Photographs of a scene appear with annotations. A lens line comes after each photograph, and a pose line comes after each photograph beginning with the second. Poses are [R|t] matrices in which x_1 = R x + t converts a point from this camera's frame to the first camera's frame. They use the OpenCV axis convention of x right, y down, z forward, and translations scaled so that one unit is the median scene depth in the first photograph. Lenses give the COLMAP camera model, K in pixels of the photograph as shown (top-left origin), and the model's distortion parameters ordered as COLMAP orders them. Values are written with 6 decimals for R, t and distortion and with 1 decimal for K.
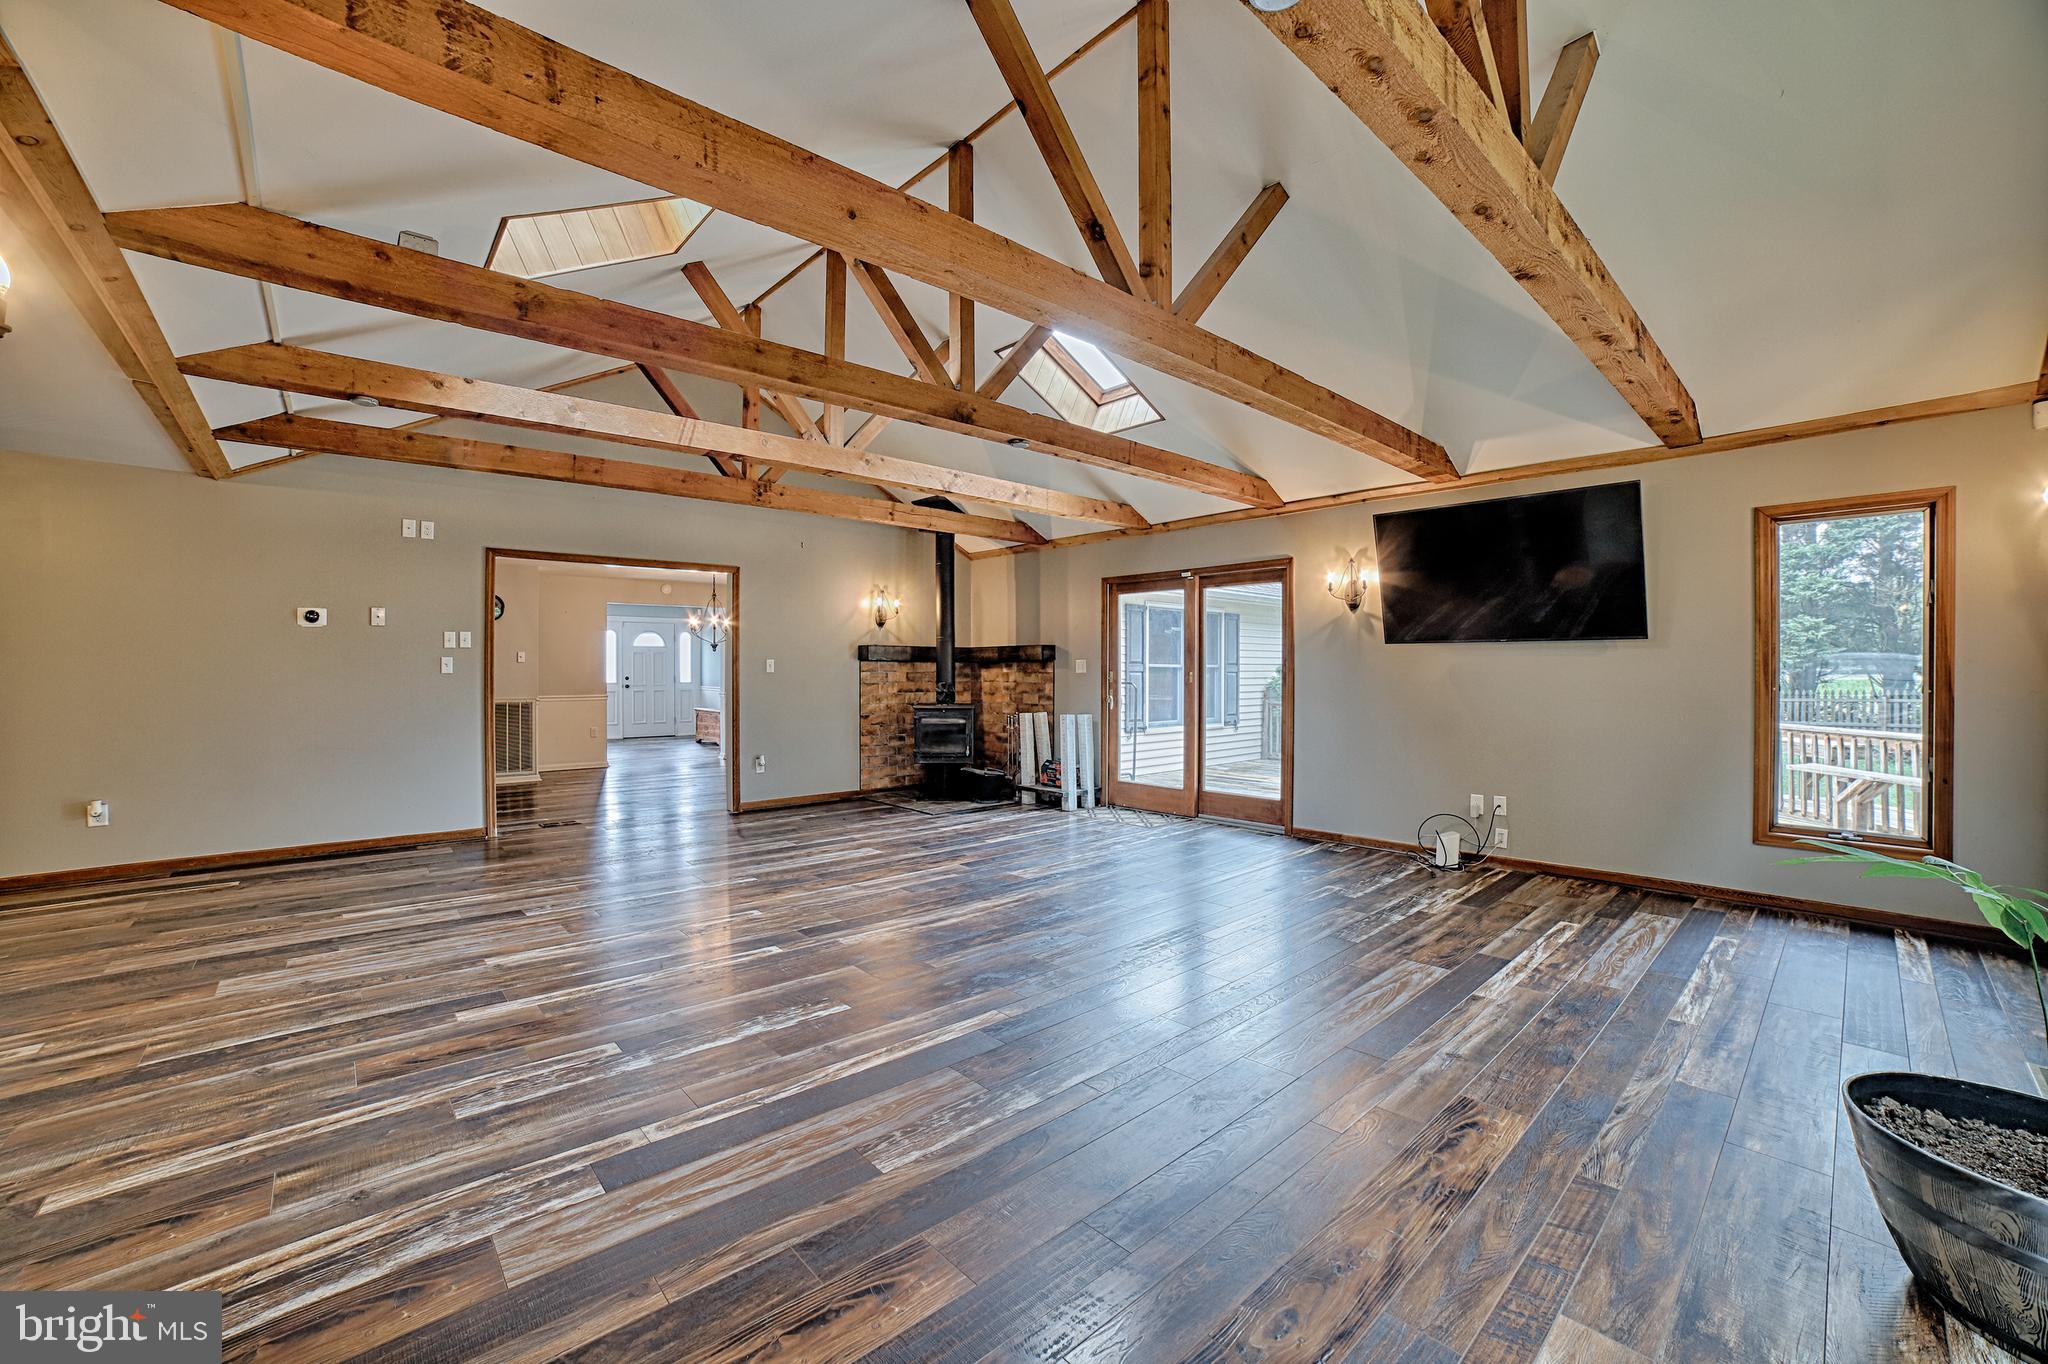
lens RADIAL K [[818.1, 0, 1014.9], [0, 818.1, 674.6], [0, 0, 1]] dist [-0.101544, 0.032353]
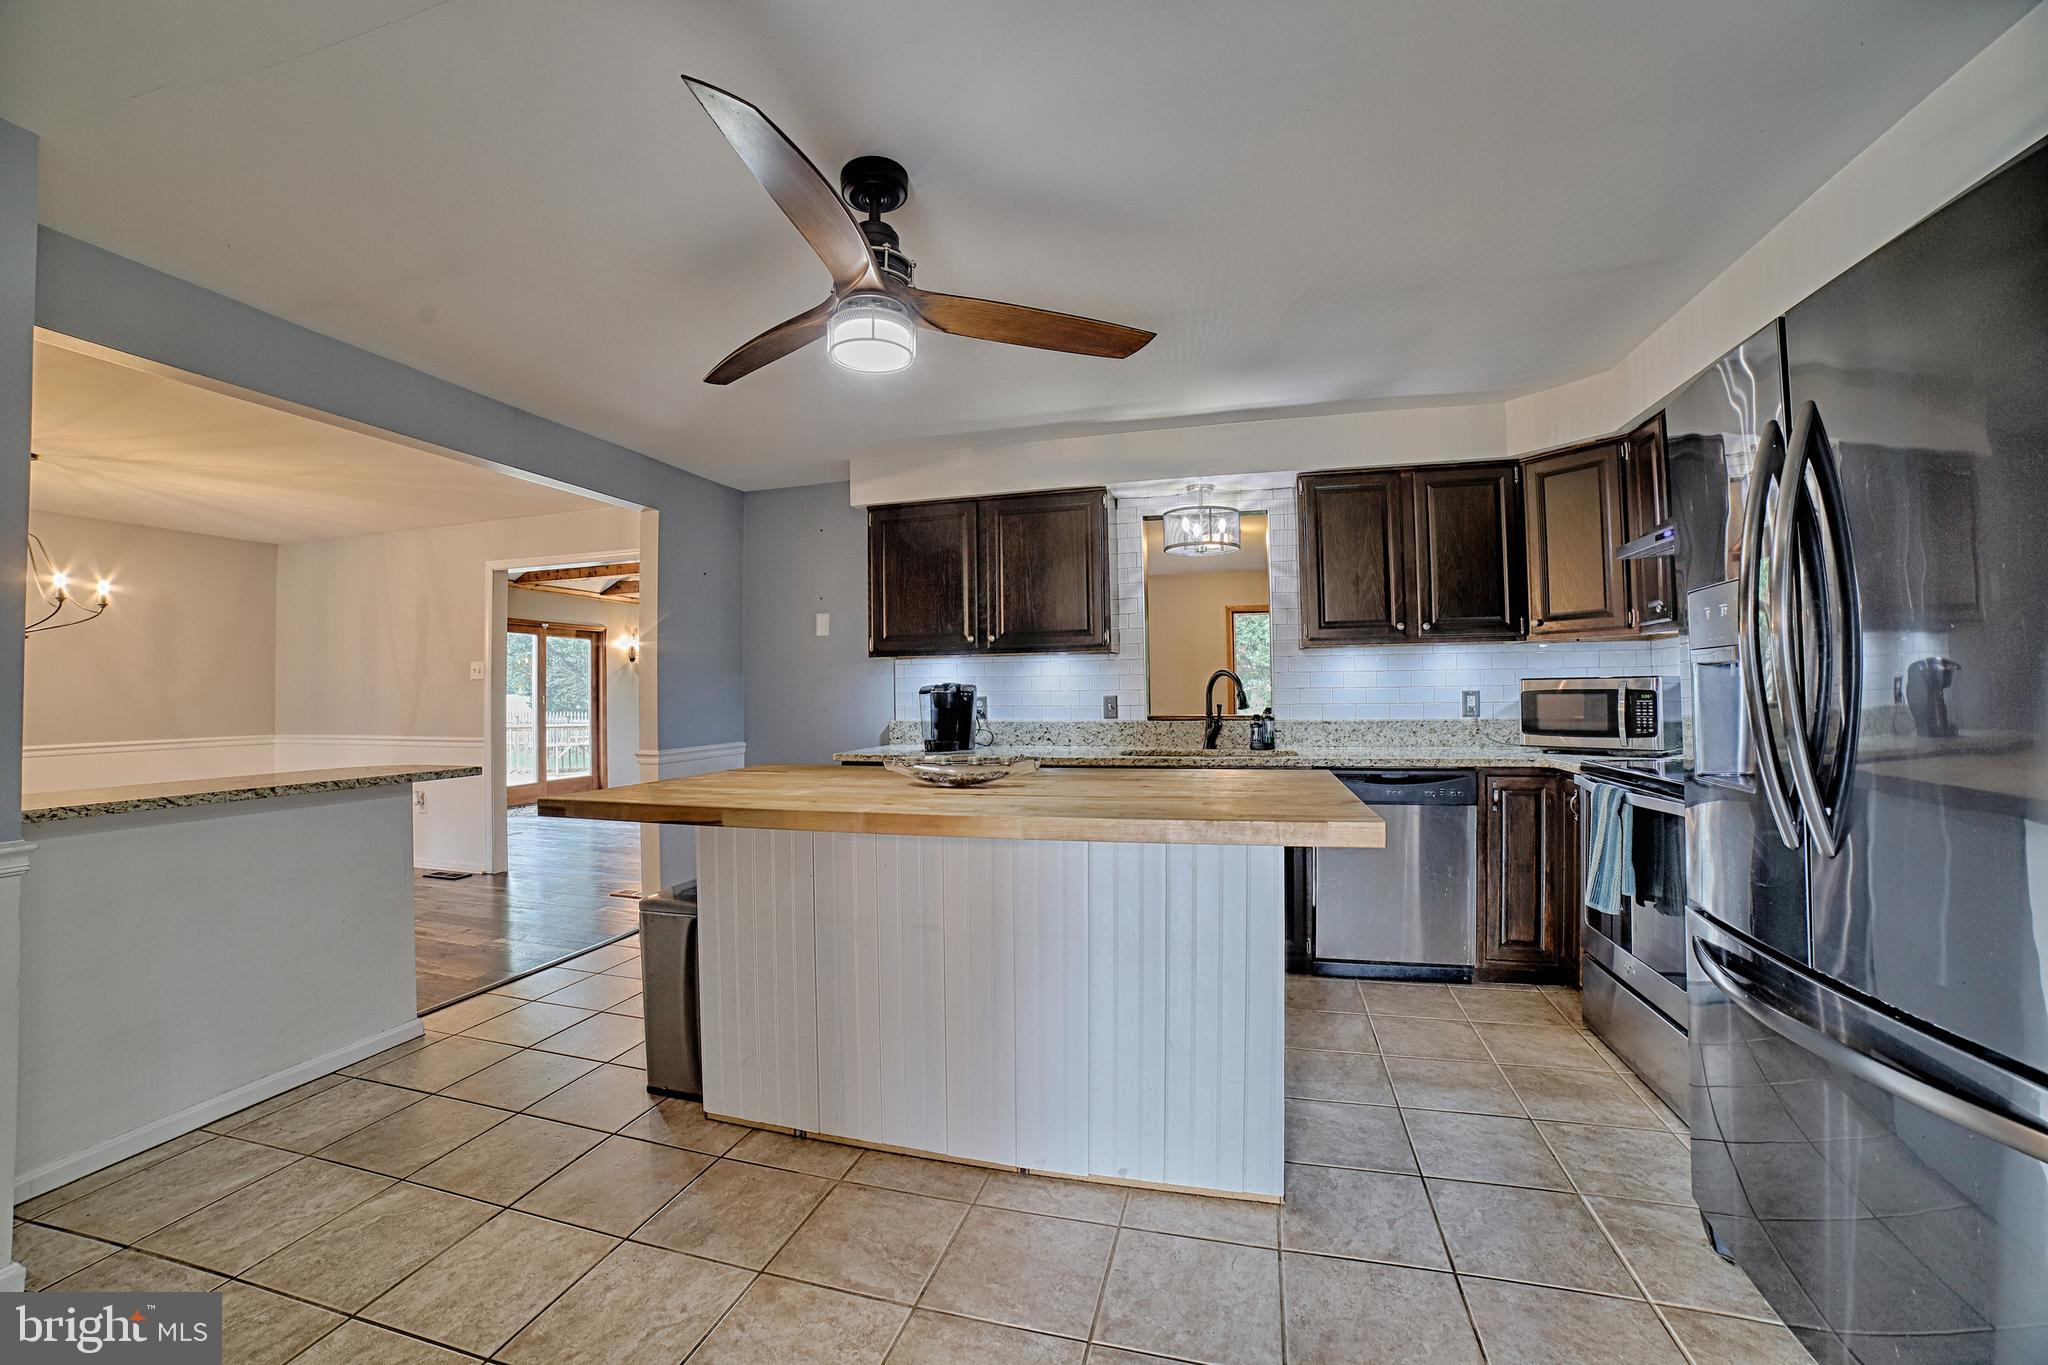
lens RADIAL K [[818.1, 0, 1014.9], [0, 818.1, 675.1], [0, 0, 1]] dist [-0.101544, 0.032353]
pose [[-0.528769, 0.021825, 0.848485, -2.520180], [0.019481, 0.999718, -0.013575, -0.007390], [-0.848542, 0.009351, -0.529045, 1.917444]]
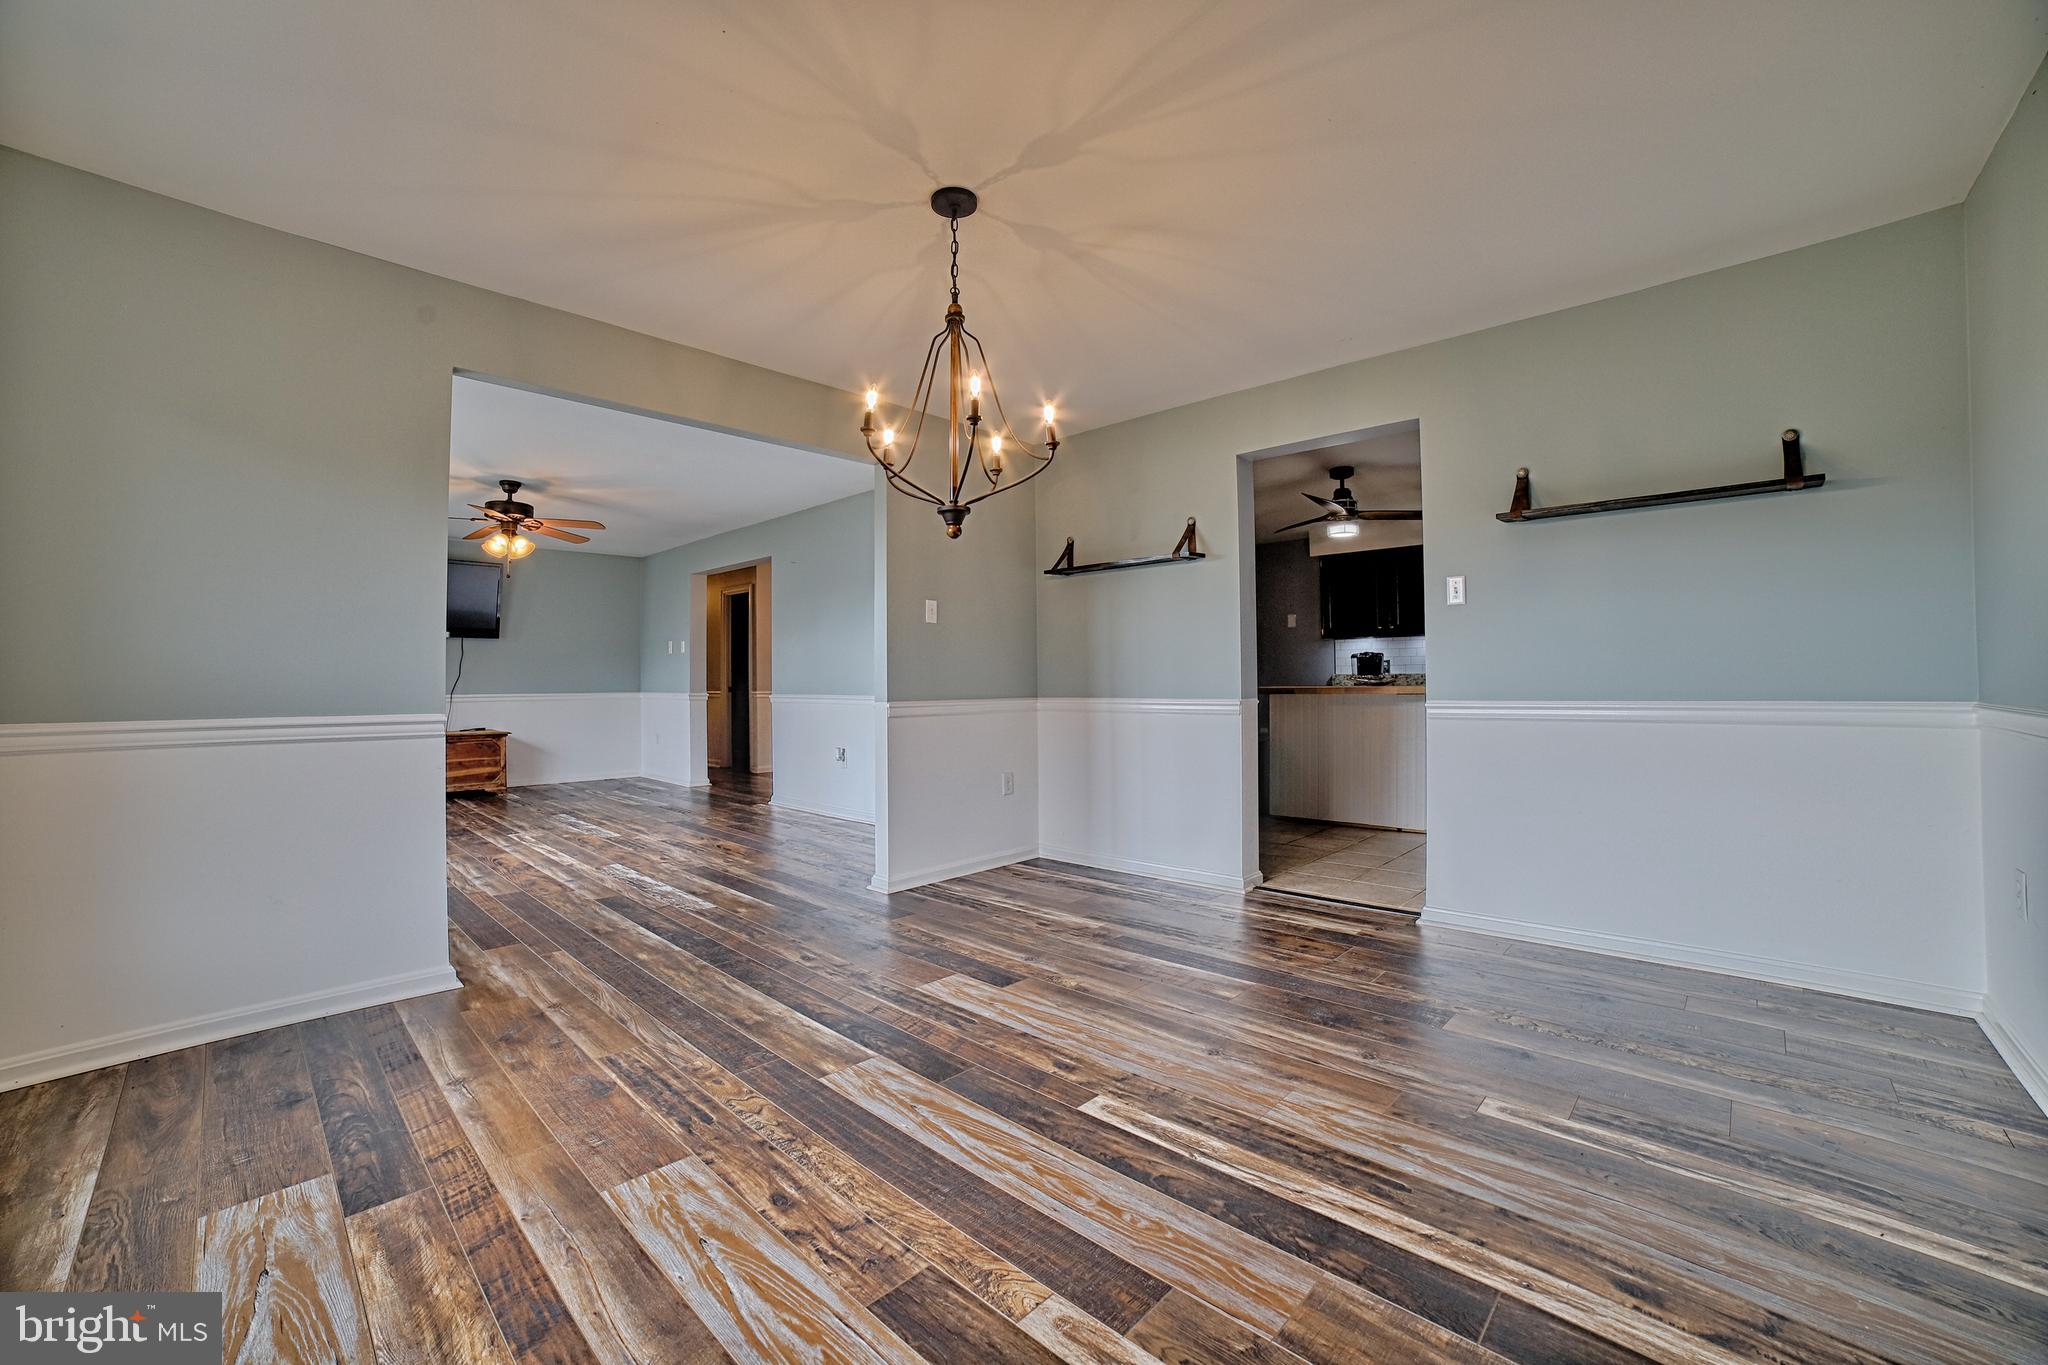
lens RADIAL K [[818.1, 0, 1014.9], [0, 818.1, 675.1], [0, 0, 1]] dist [-0.101544, 0.032353]
pose [[-0.076014, 0.001892, 0.997105, -3.532847], [0.018251, 0.999833, -0.000505, 0.031741], [-0.996940, 0.018160, -0.076036, 2.475922]]
